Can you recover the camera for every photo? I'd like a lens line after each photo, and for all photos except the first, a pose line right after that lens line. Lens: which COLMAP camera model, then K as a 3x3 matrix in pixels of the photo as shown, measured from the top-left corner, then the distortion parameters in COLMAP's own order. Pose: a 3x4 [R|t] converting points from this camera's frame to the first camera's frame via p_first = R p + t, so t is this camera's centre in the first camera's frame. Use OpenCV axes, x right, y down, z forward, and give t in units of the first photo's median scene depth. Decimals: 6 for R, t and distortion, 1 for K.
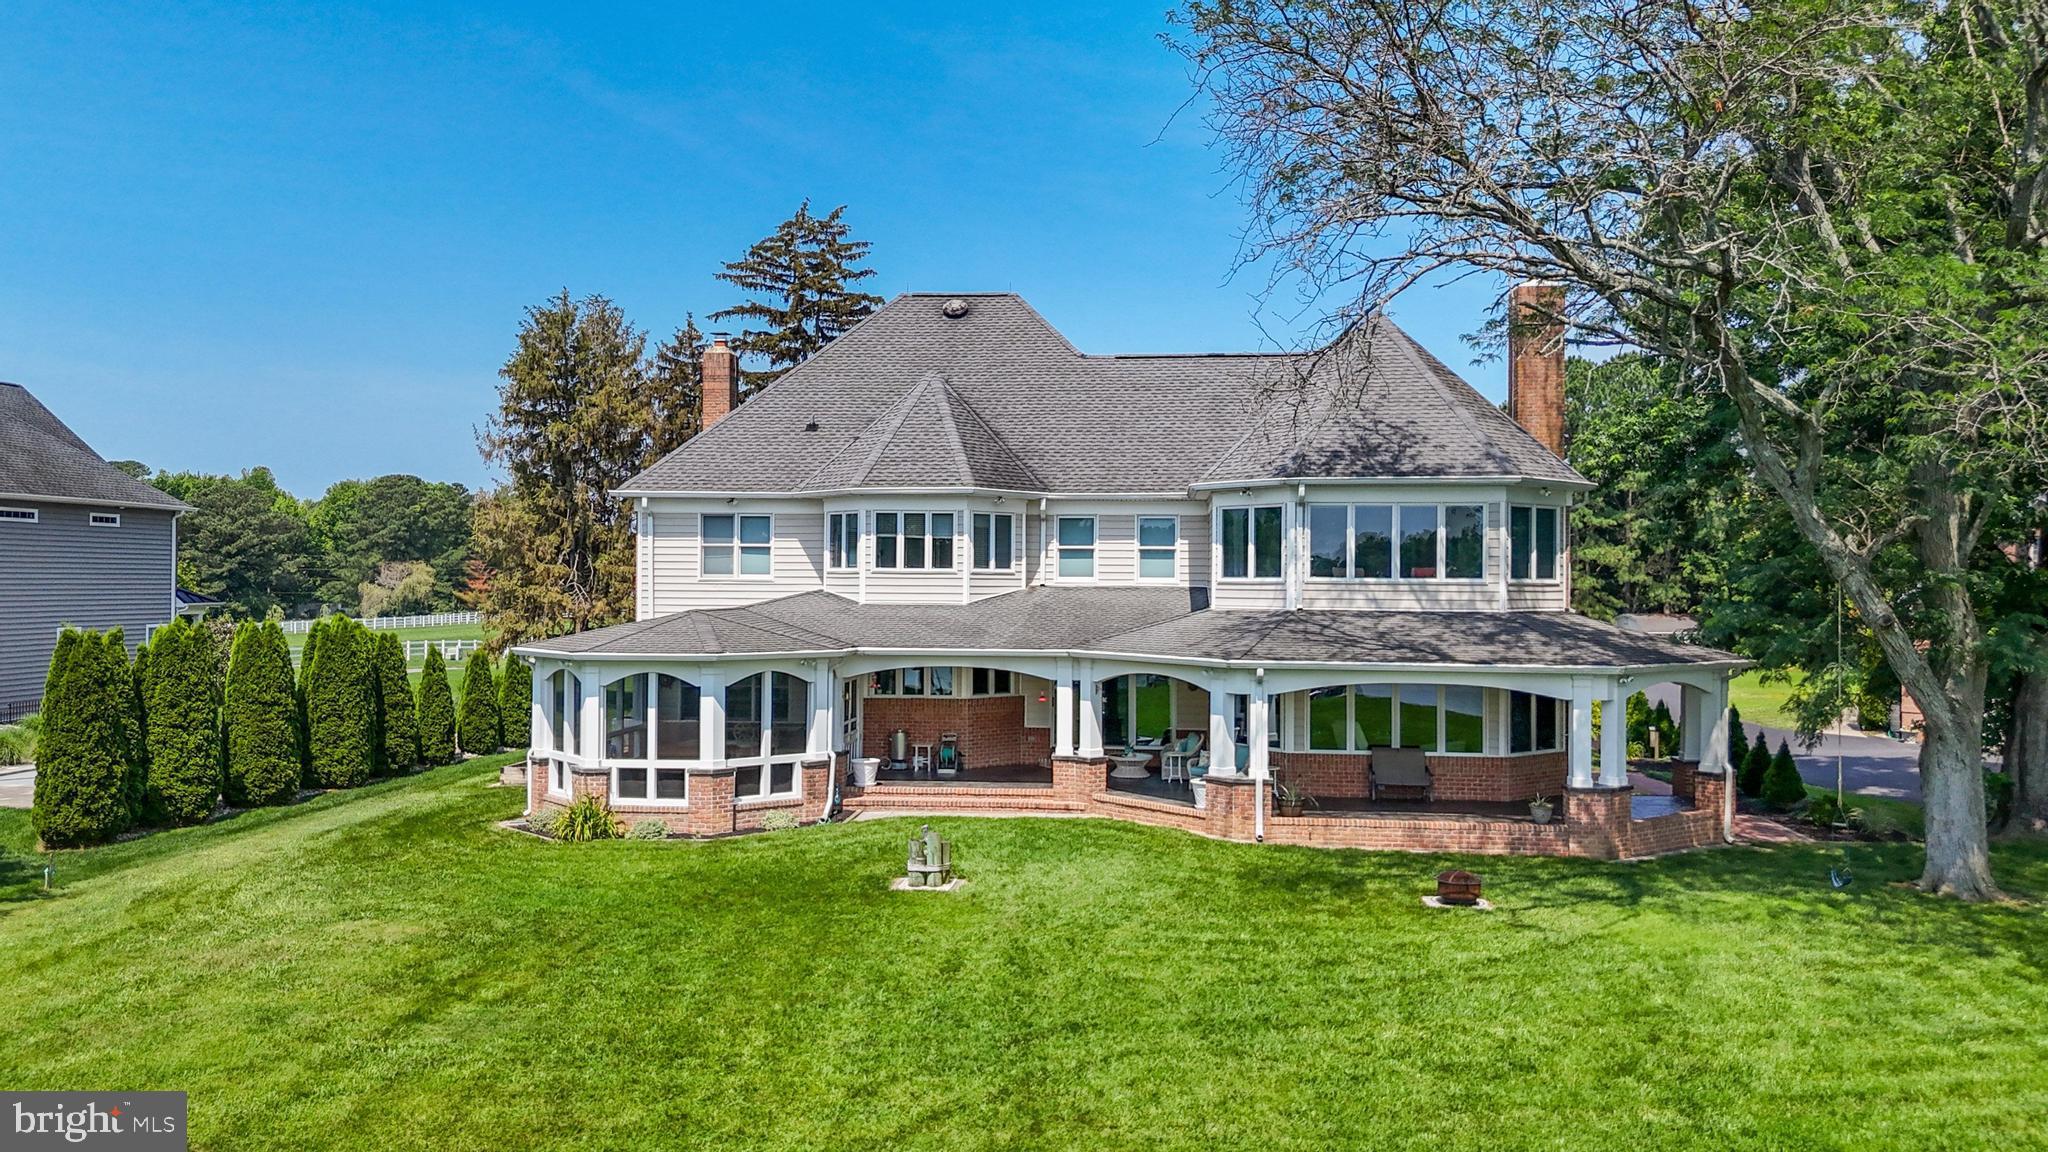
lens RADIAL K [[1529.0, 0, 1031.2], [0, 1529.0, 574.7], [0, 0, 1]] dist [0.074351, -0.079873]
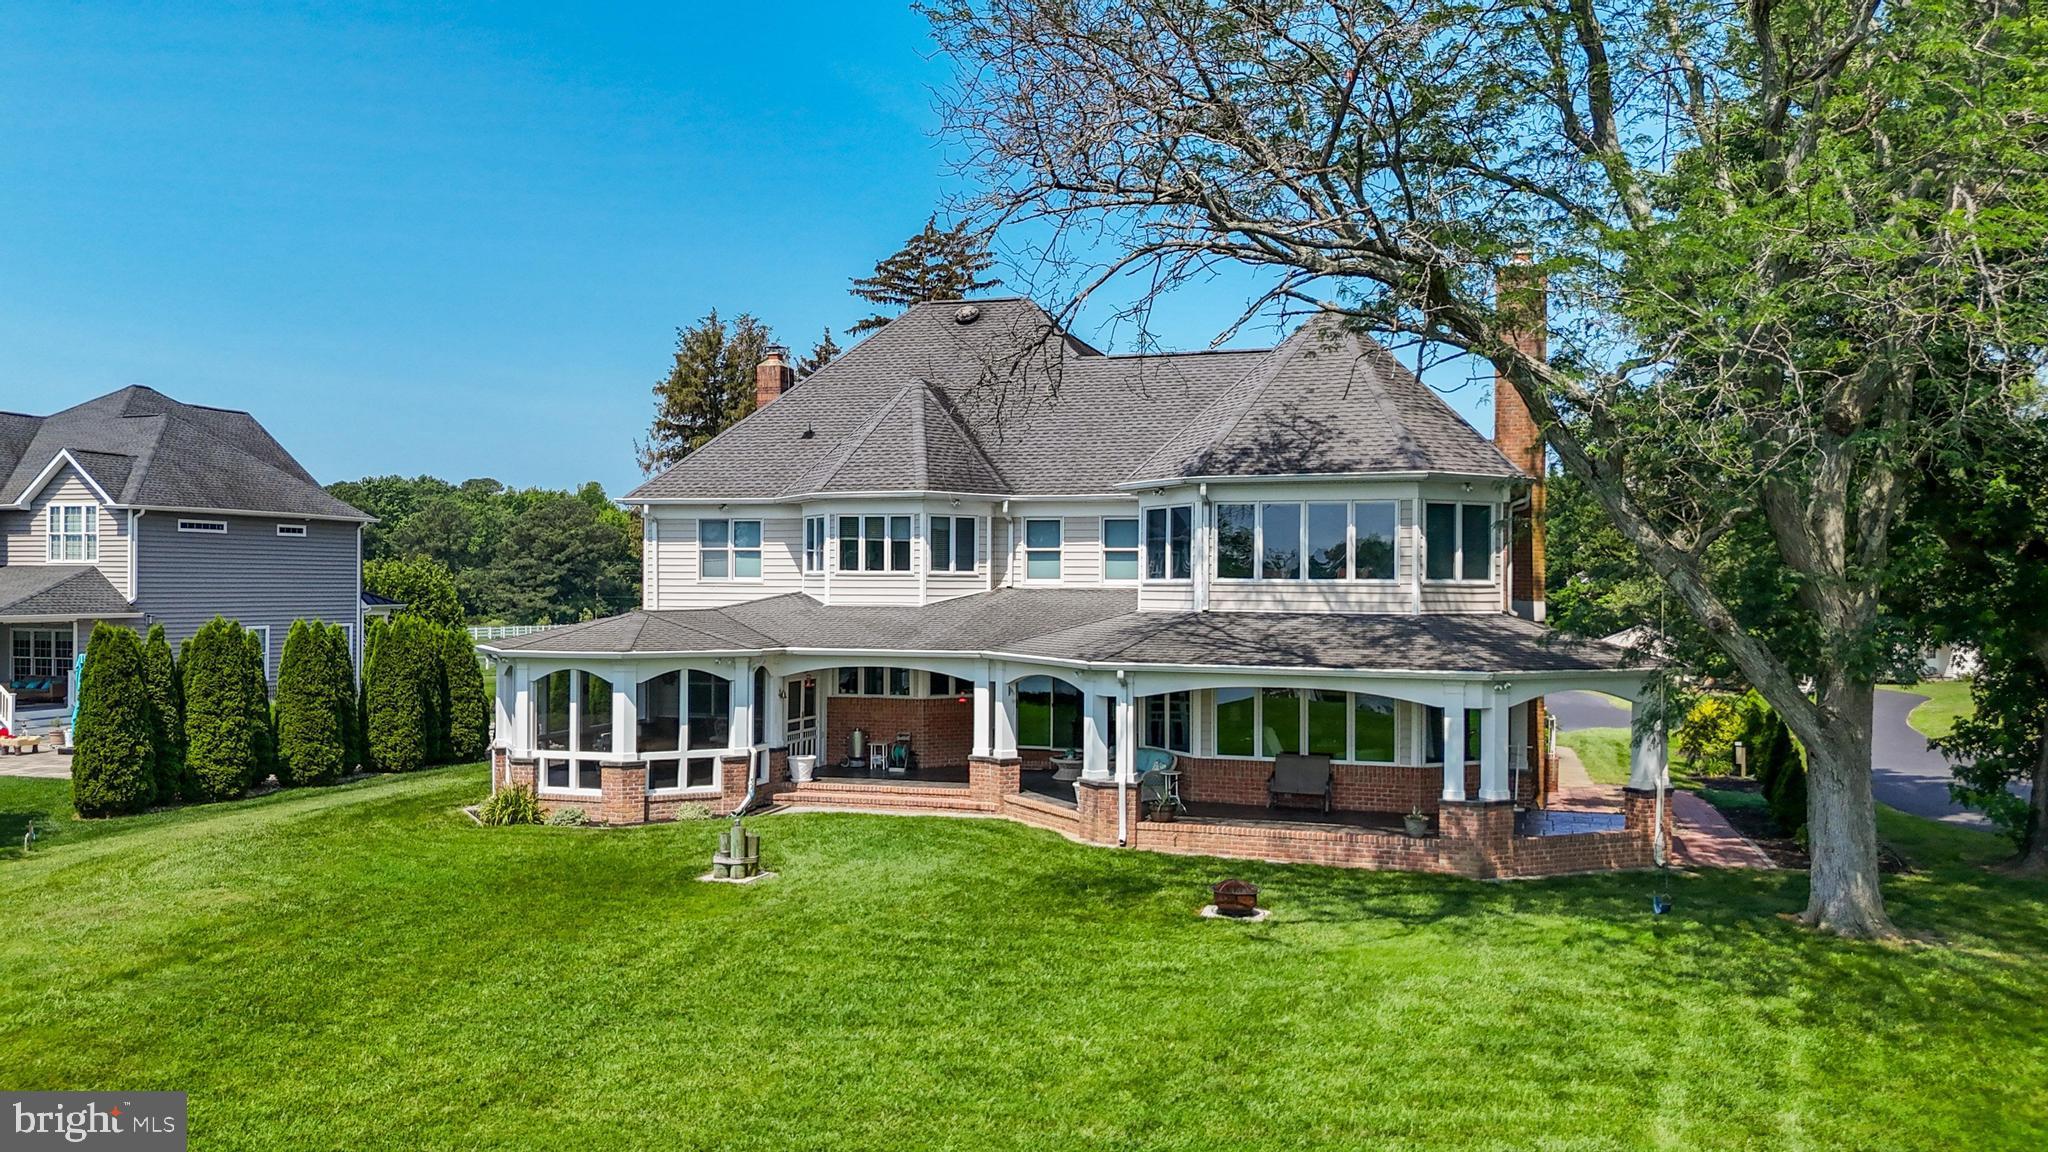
lens RADIAL K [[1525.9, 0, 1034.1], [0, 1525.9, 580.9], [0, 0, 1]] dist [0.065687, -0.062050]
pose [[0.979227, -0.001469, -0.202763, 0.259055], [0.001545, 0.999999, 0.000216, 0.002790], [0.202762, -0.000525, 0.979228, 0.024798]]
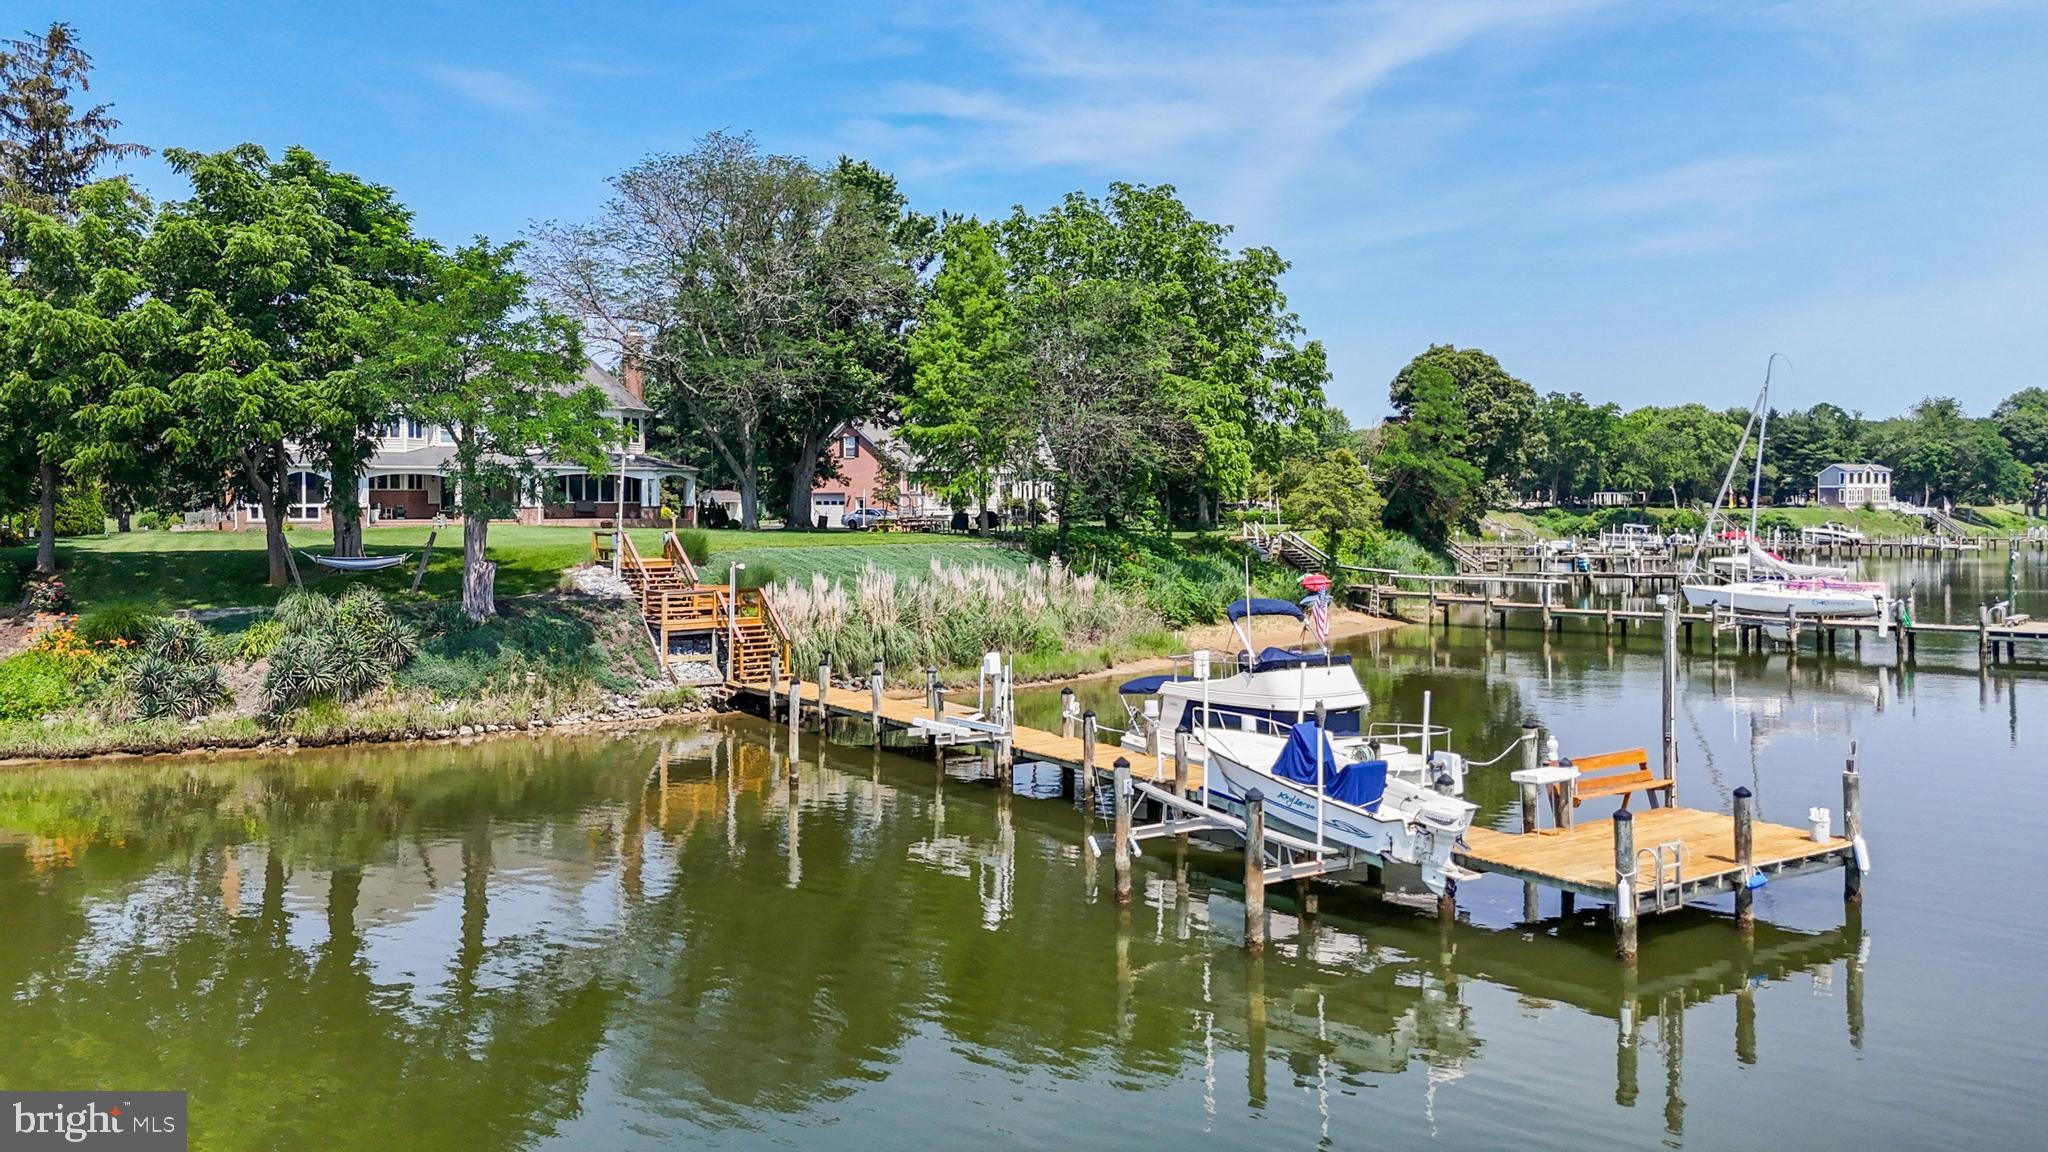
lens RADIAL K [[1540.7, 0, 1046.7], [0, 1540.7, 516.2], [0, 0, 1]] dist [0.086323, -0.140023]
pose [[0.853036, -0.012809, 0.521695, -0.522185], [0.005439, 0.999863, 0.015655, 0.098288], [-0.521823, -0.010517, 0.852989, -1.868392]]
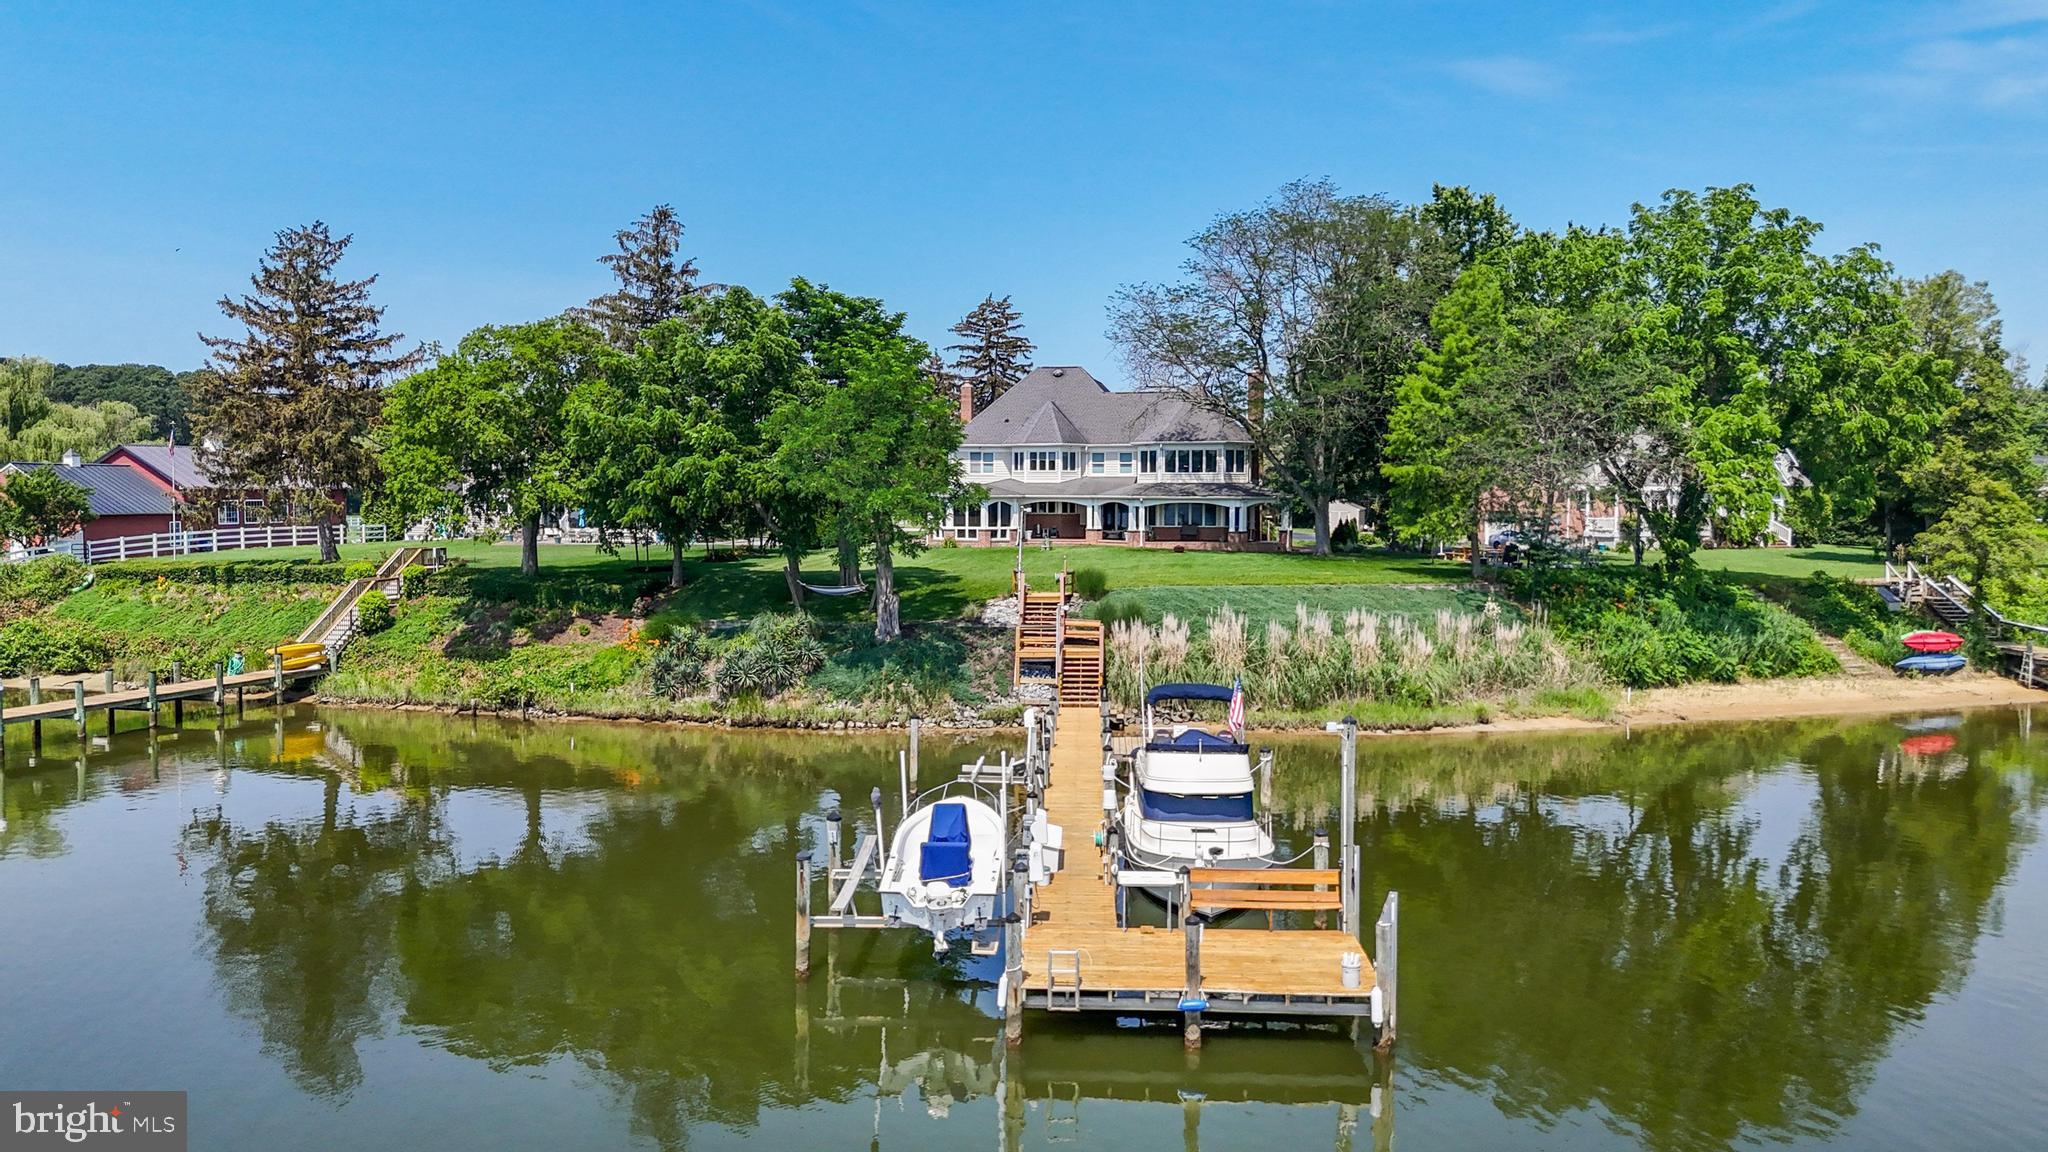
lens RADIAL K [[1518.1, 0, 1029.2], [0, 1518.1, 581.6], [0, 0, 1]] dist [0.076916, -0.084290]
pose [[0.996161, 0.001419, -0.087530, 0.174712], [0.004427, 0.997773, 0.066560, 0.016568], [0.087429, -0.066692, 0.993936, -2.189444]]
